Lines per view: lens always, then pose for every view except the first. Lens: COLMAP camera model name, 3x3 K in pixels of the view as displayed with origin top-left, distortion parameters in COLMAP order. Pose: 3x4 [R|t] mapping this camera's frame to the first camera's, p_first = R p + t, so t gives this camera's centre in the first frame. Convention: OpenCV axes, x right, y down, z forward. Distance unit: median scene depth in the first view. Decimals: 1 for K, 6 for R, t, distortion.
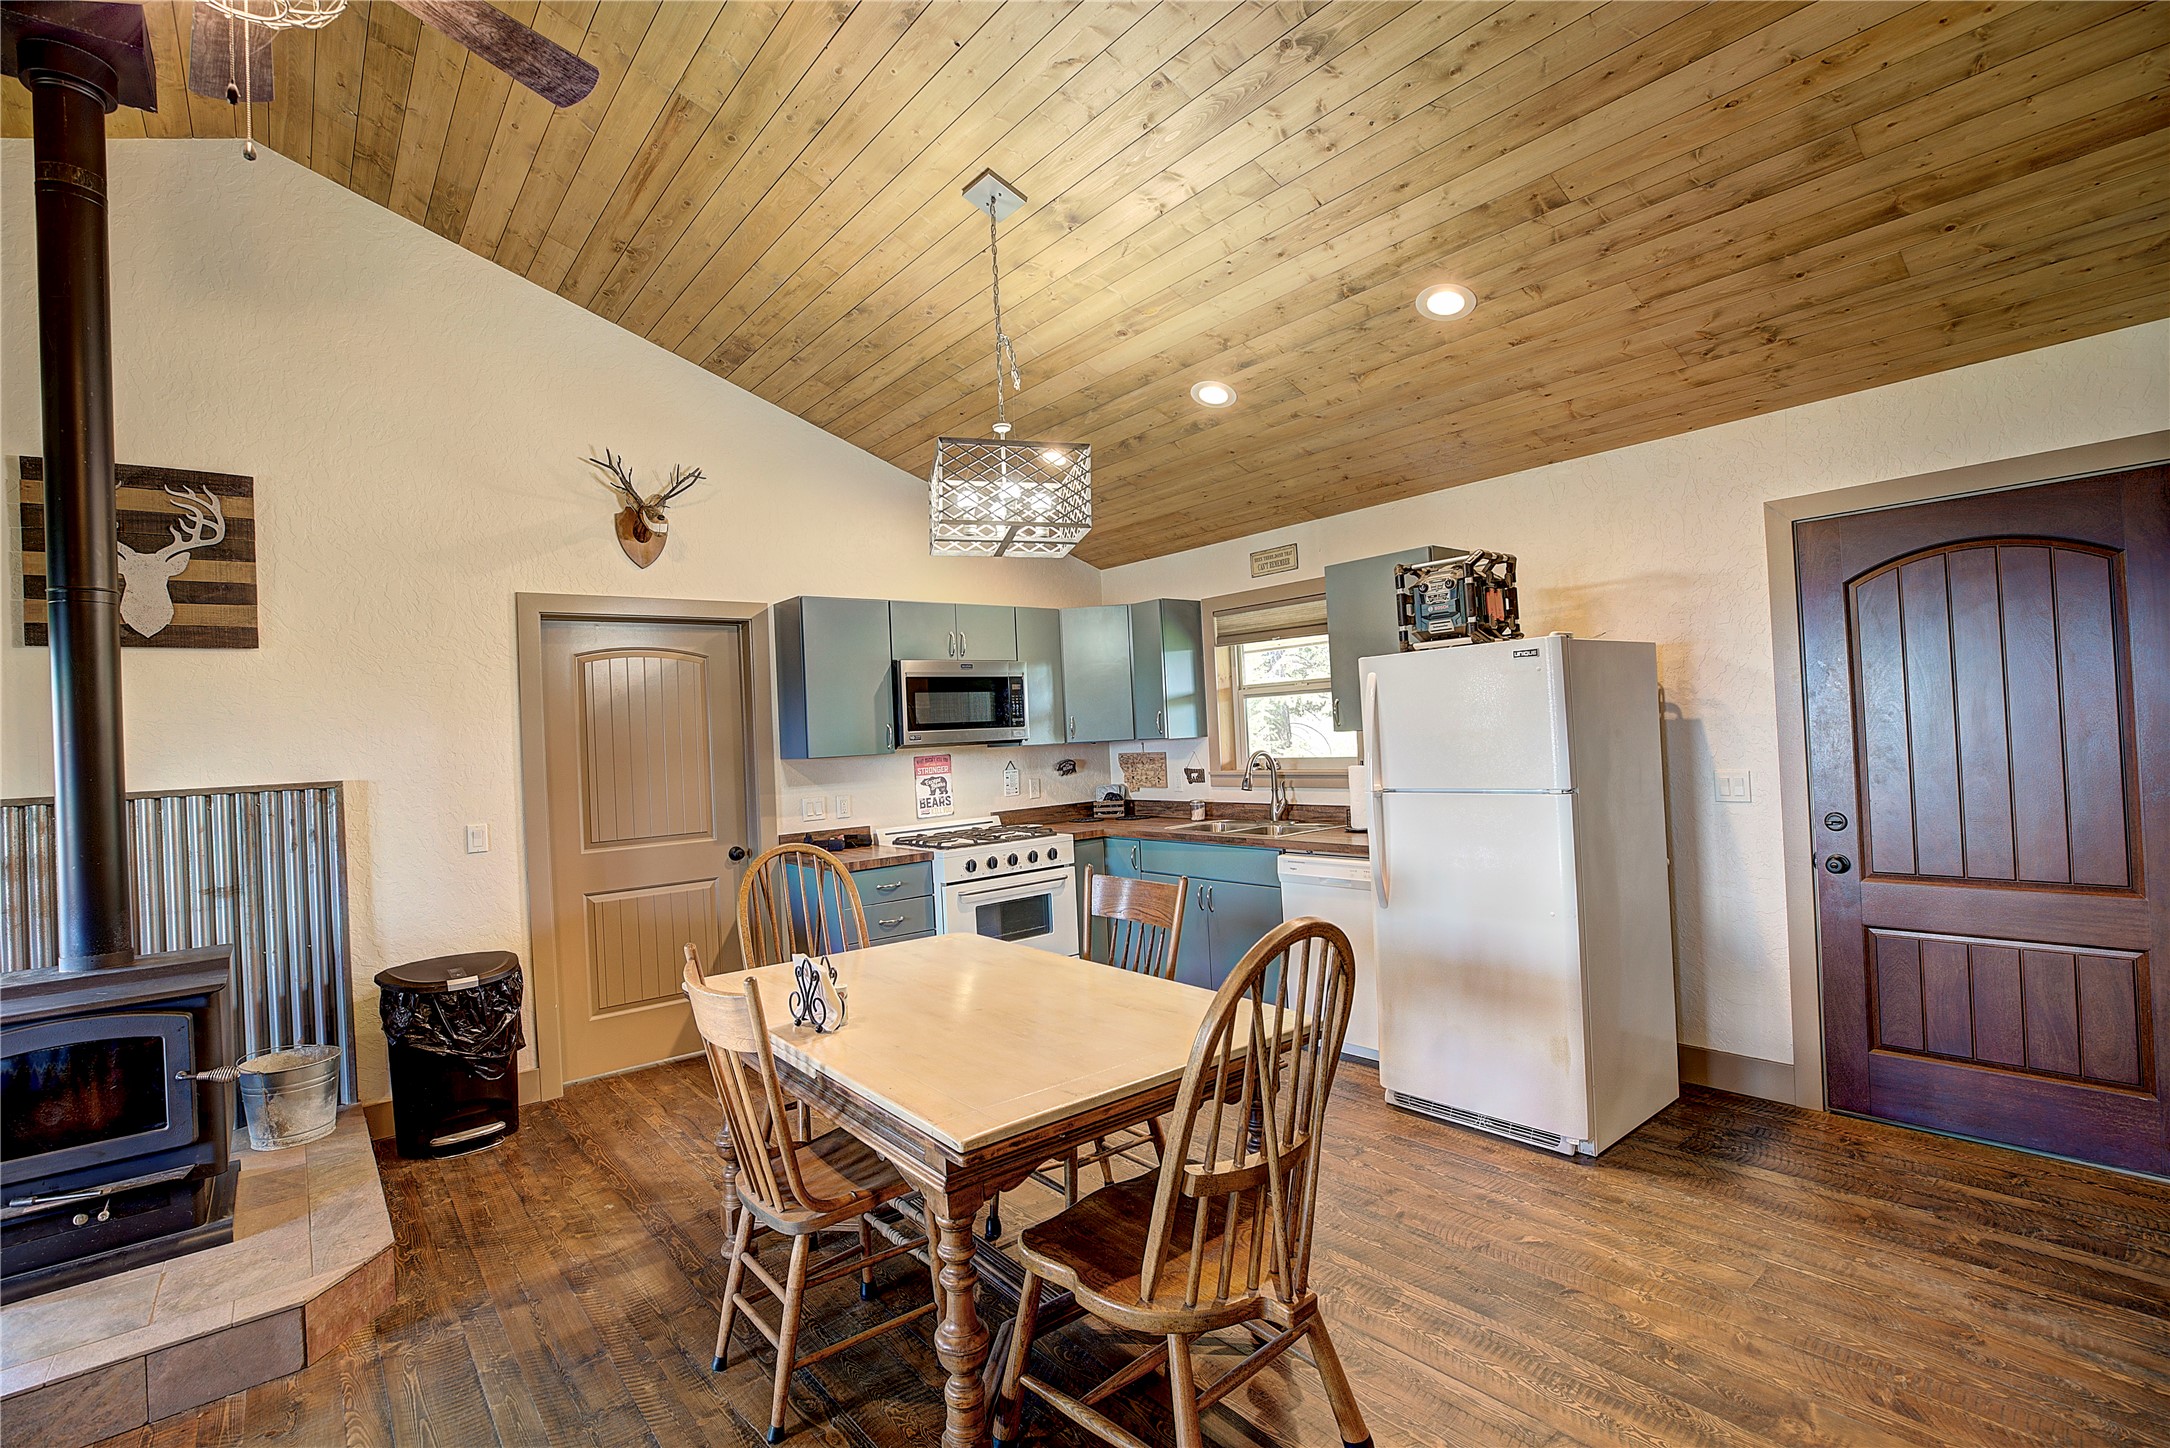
lens RADIAL K [[986.1, 0, 1078.6], [0, 986.1, 719.6], [0, 0, 1]] dist [-0.045819, 0.013764]
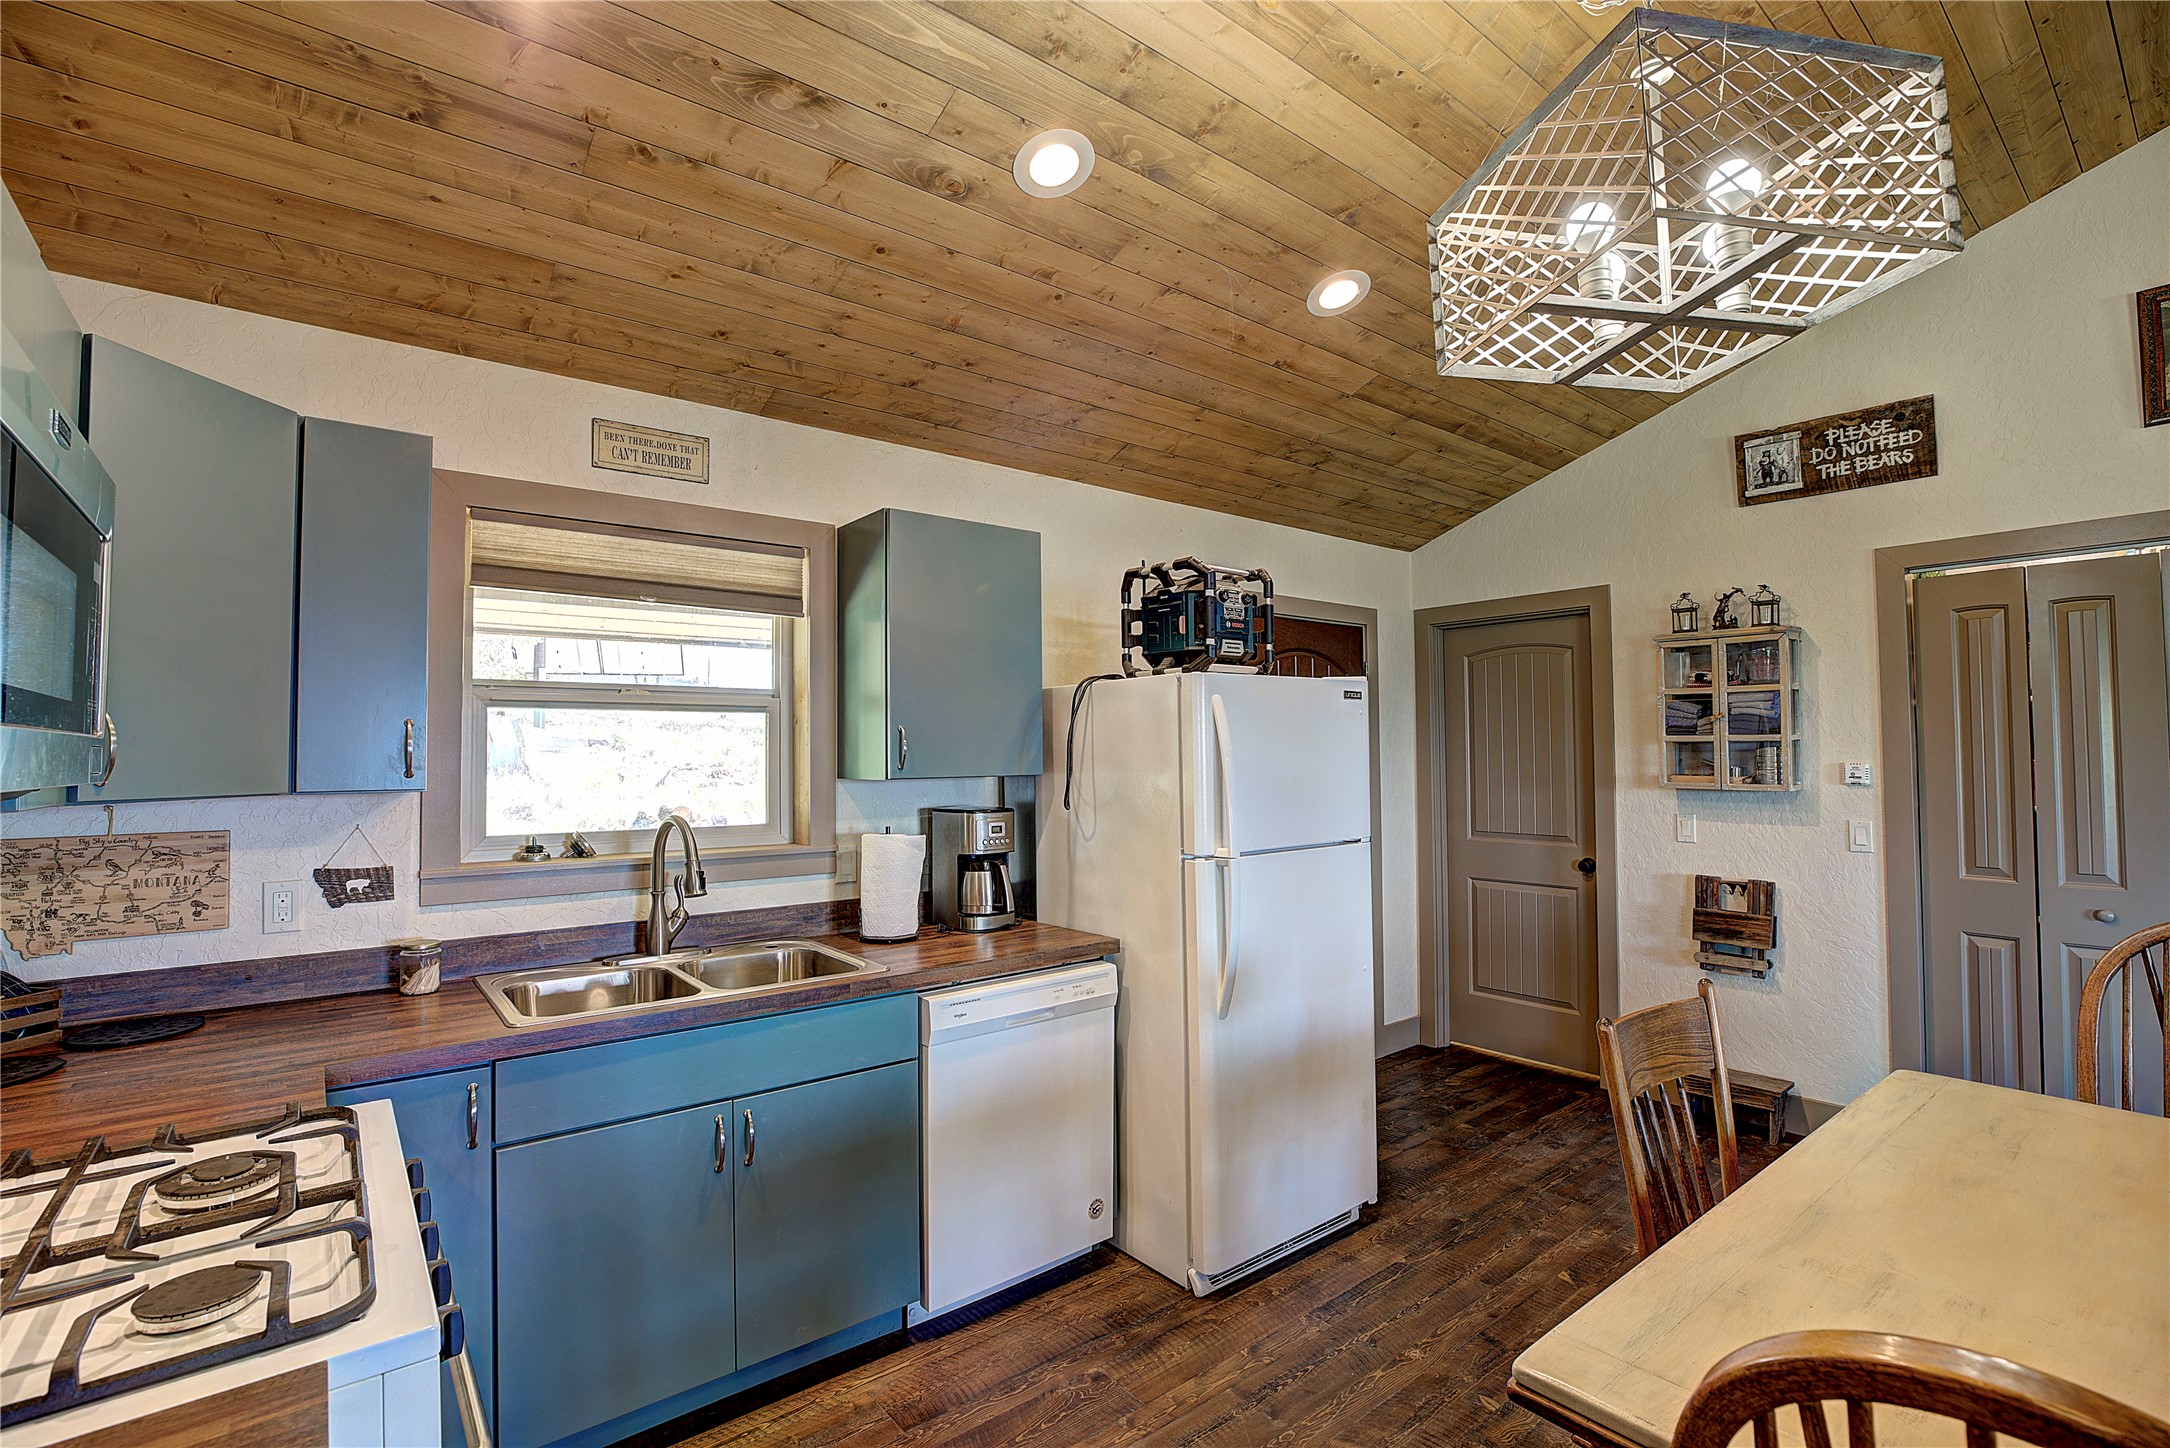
lens RADIAL K [[986.1, 0, 1078.6], [0, 986.1, 719.6], [0, 0, 1]] dist [-0.045819, 0.013764]
pose [[0.014687, 0.085109, 0.996263, -0.426683], [-0.004484, 0.996366, -0.085051, 0.033159], [-0.999882, -0.003218, 0.015015, 1.077715]]
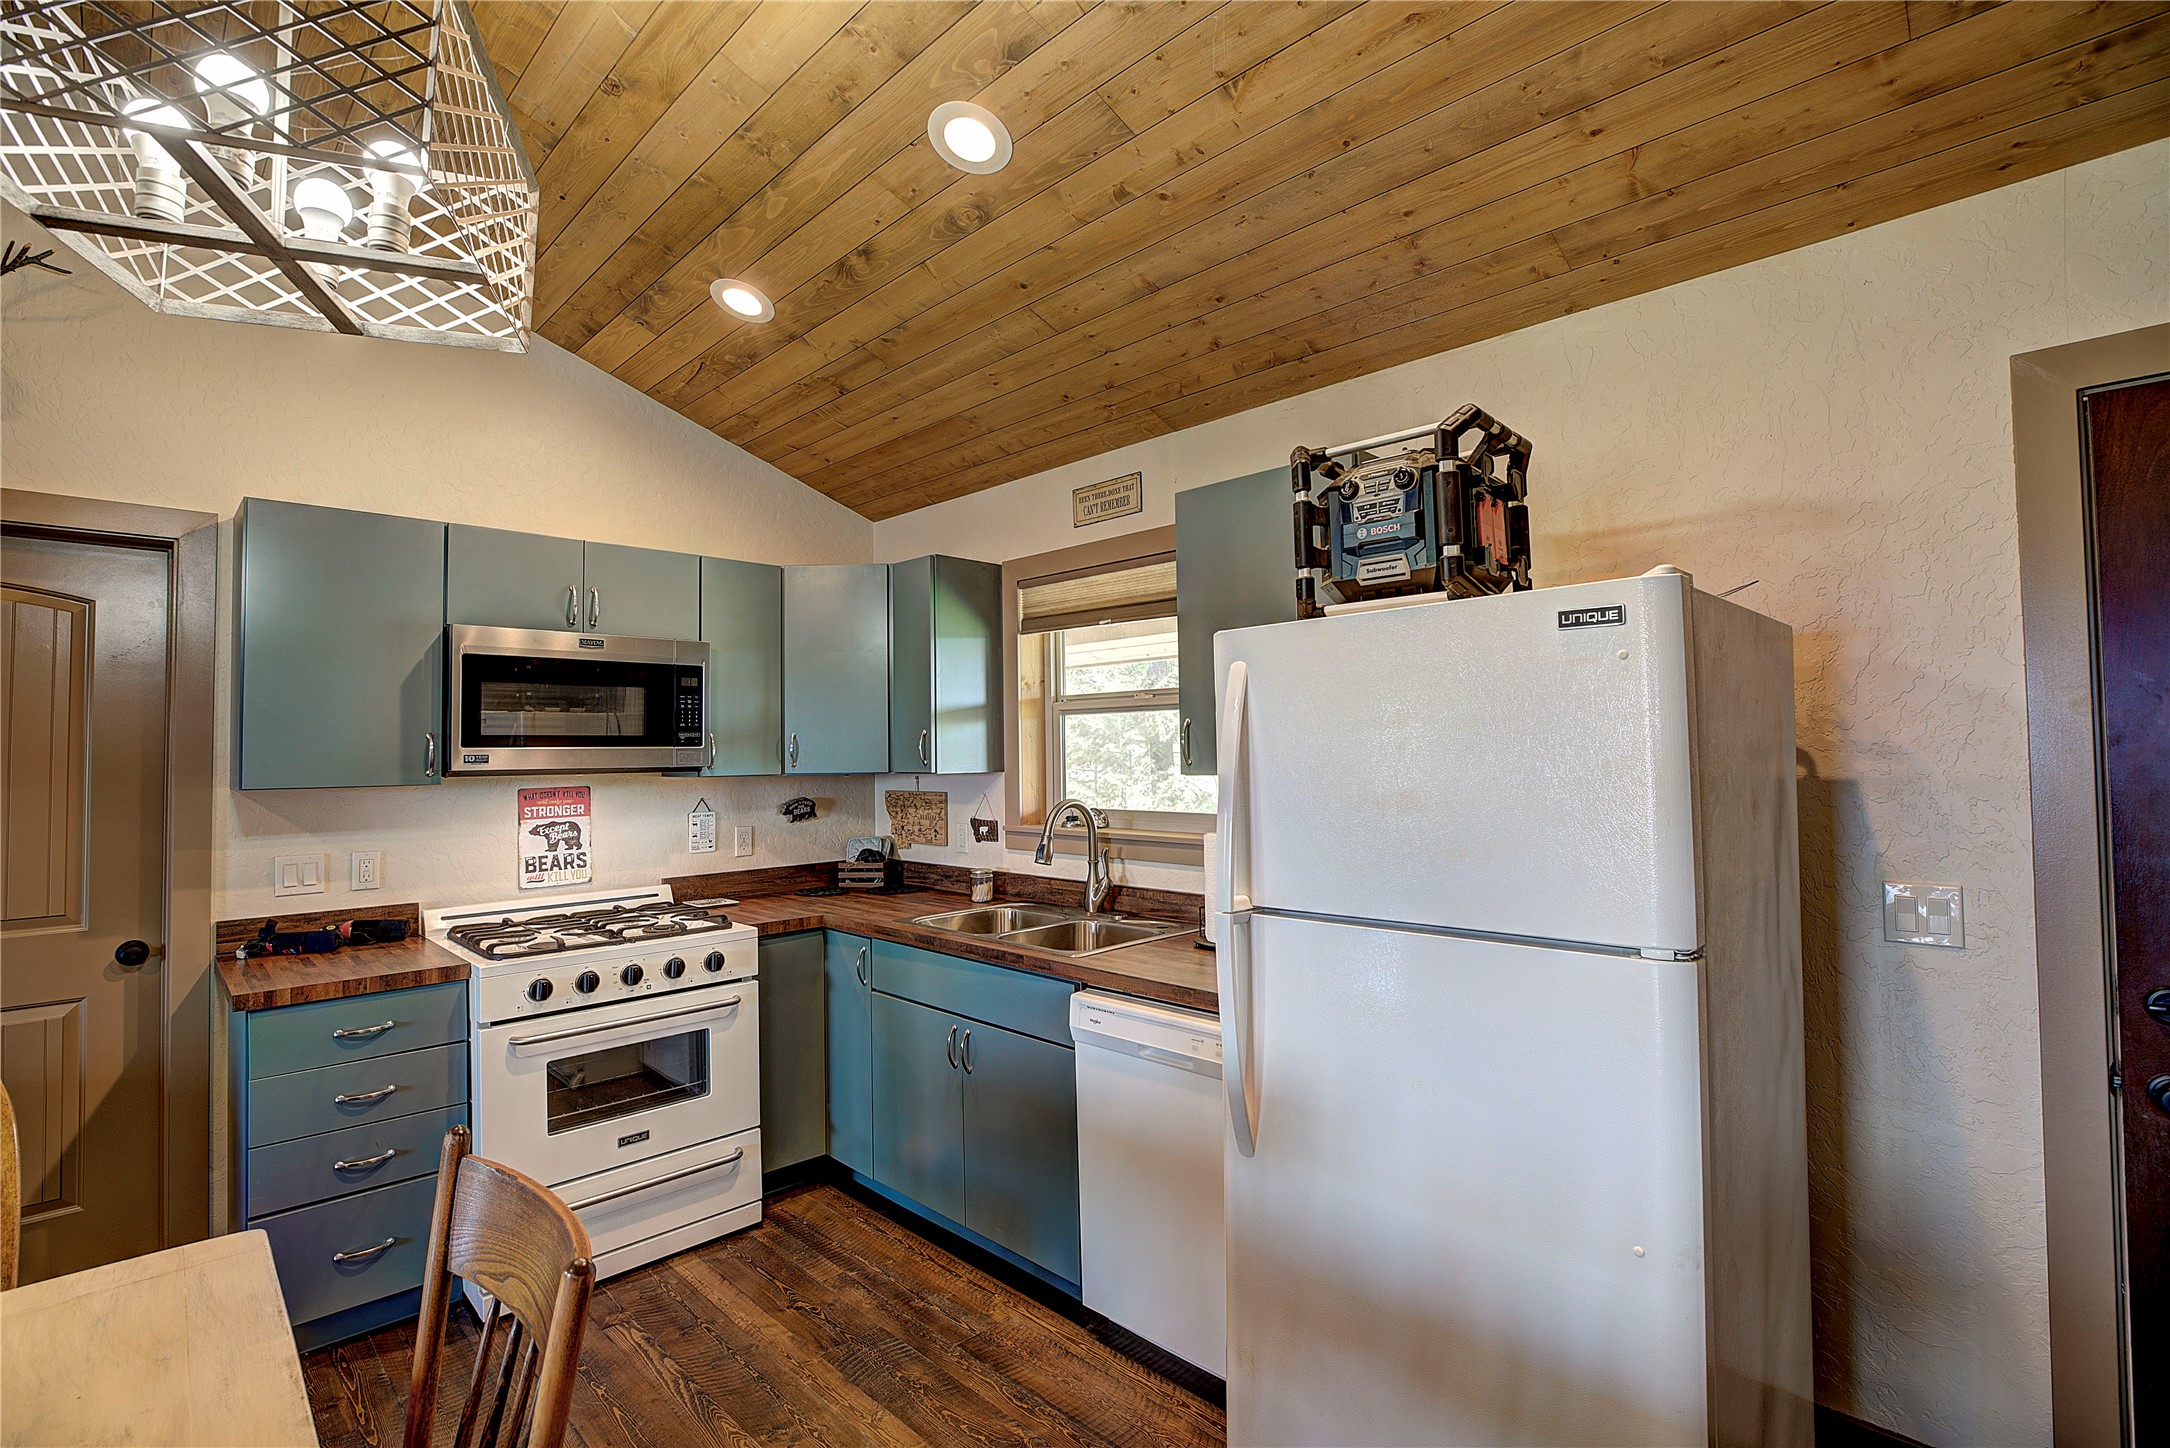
lens RADIAL K [[986.1, 0, 1078.6], [0, 986.1, 719.6], [0, 0, 1]] dist [-0.045819, 0.013764]
pose [[0.994131, 0.038781, 0.100993, 0.171126], [-0.036514, 0.999040, -0.024198, -0.004932], [-0.101835, 0.020368, 0.994593, 0.522546]]
